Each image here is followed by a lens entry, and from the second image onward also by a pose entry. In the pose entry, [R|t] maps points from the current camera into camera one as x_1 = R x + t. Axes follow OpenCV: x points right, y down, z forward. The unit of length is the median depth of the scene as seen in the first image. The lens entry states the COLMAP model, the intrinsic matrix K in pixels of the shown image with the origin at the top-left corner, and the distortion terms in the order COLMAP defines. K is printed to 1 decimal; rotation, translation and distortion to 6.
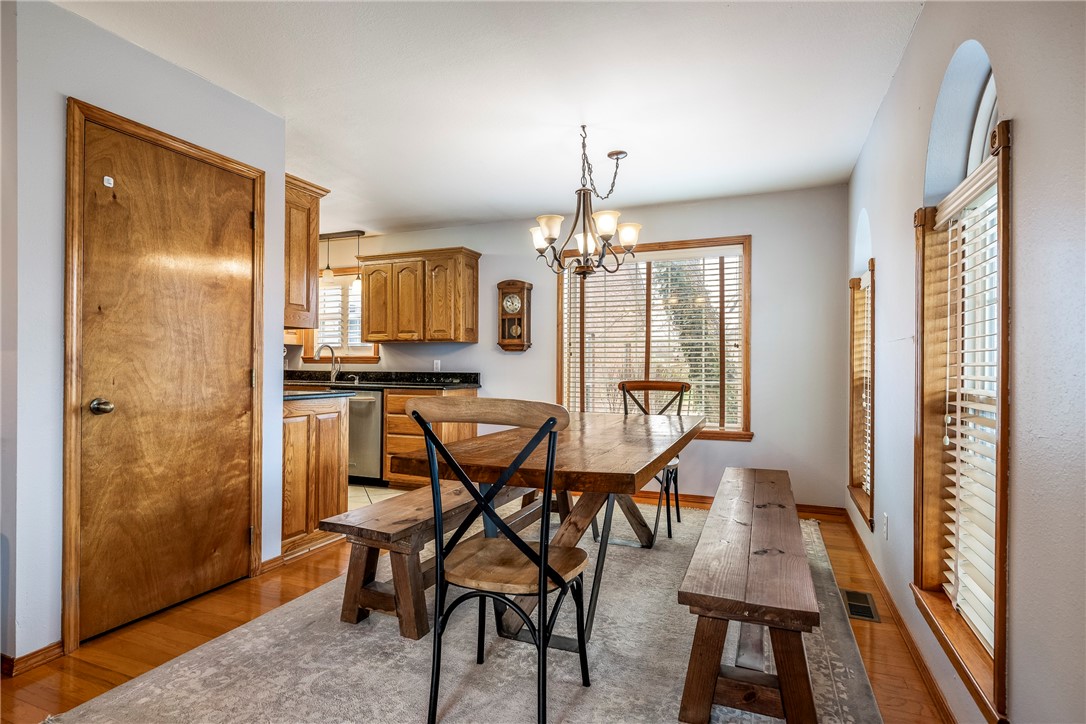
lens RADIAL K [[551.7, 0, 541.1], [0, 551.7, 367.1], [0, 0, 1]] dist [-0.004694, -0.000276]
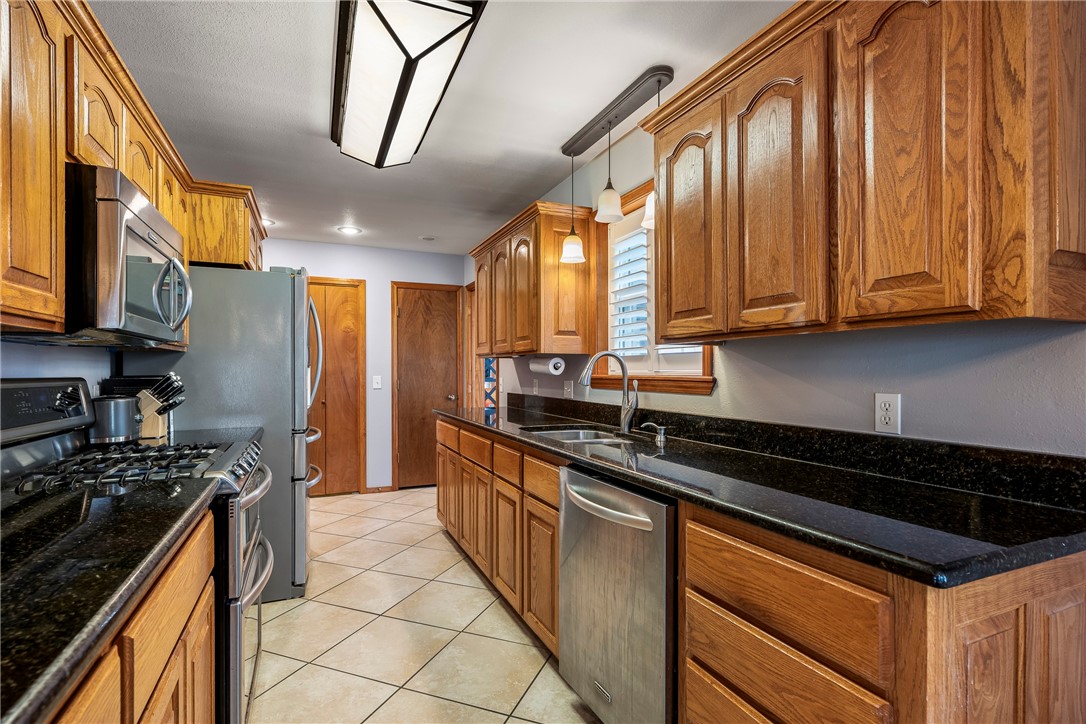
lens RADIAL K [[521.2, 0, 543.6], [0, 521.2, 366.9], [0, 0, 1]] dist [-0.001928, 0.000161]
pose [[0.722133, -0.009582, -0.691688, -0.132335], [0.002488, 0.999934, -0.011255, -0.024362], [0.691749, 0.006407, 0.722109, 0.689982]]
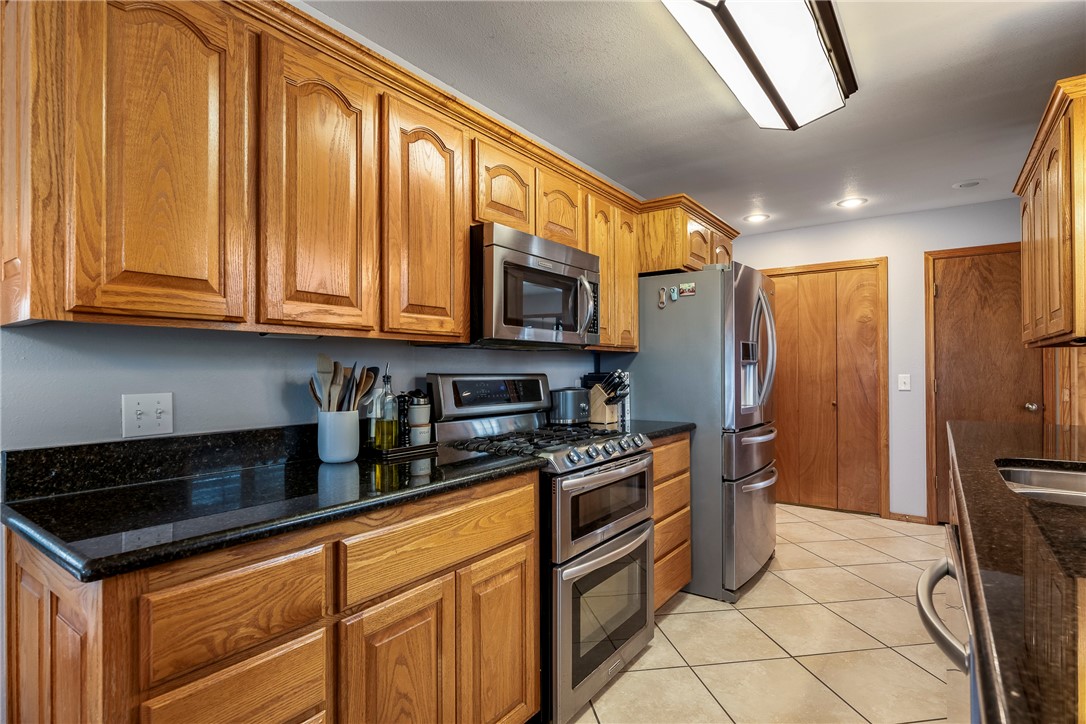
lens RADIAL K [[551.7, 0, 544.2], [0, 551.7, 360.2], [0, 0, 1]] dist [-0.004694, -0.000276]
pose [[-0.236564, -0.019035, -0.971429, -0.122711], [0.000538, 0.999805, -0.019722, -0.024341], [0.971616, -0.005188, -0.236508, 0.752736]]
